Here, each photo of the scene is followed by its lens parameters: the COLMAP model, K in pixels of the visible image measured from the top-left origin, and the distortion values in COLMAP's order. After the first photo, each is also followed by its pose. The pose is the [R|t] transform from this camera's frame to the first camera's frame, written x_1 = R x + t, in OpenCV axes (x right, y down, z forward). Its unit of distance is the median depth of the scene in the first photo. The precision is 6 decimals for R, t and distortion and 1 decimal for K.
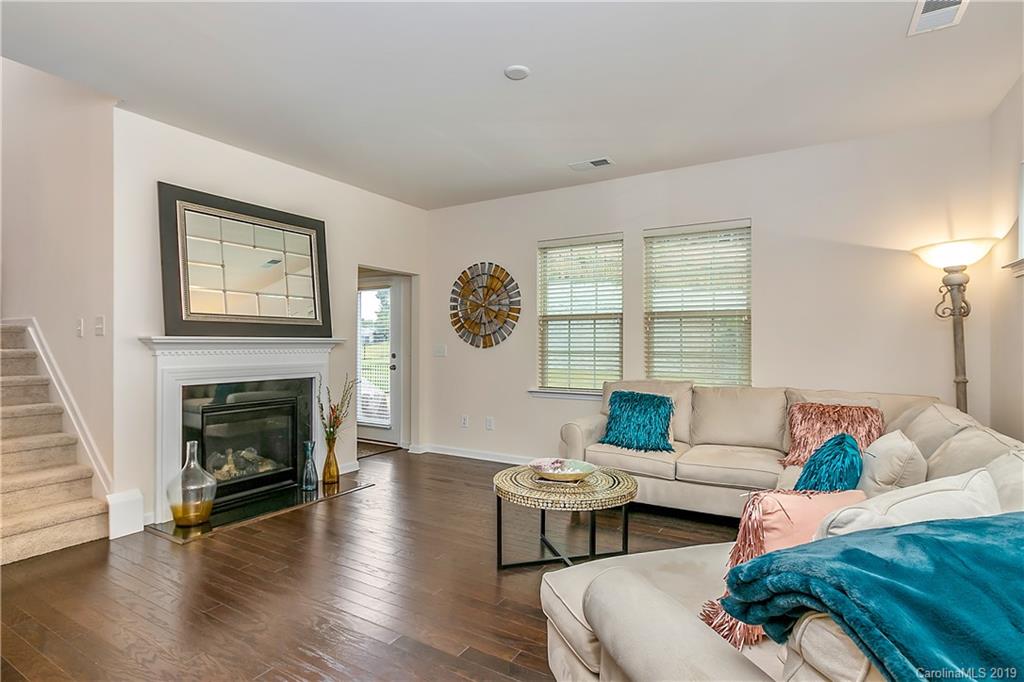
lens RADIAL K [[518.1, 0, 511.8], [0, 518.1, 342.5], [0, 0, 1]] dist [0.002060, 0.001808]
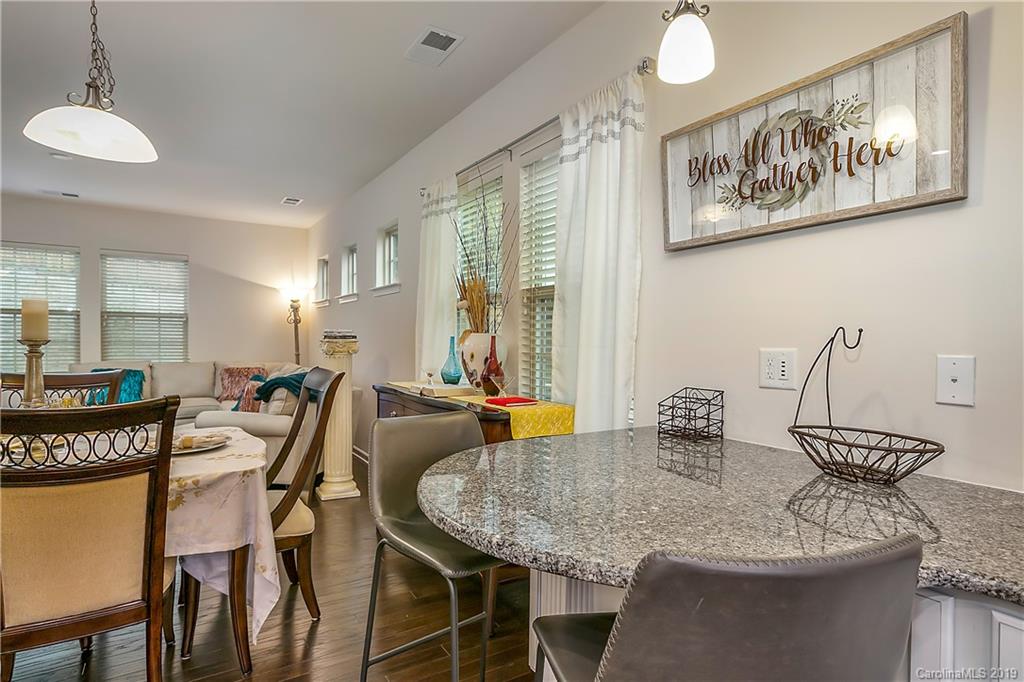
lens RADIAL K [[560.6, 0, 518.0], [0, 560.6, 342.9], [0, 0, 1]] dist [0.006985, 0.000641]
pose [[0.452759, 0.003387, 0.891626, -0.522554], [-0.002095, 0.999994, -0.002735, 0.022729], [-0.891630, -0.000630, 0.452763, -0.569480]]
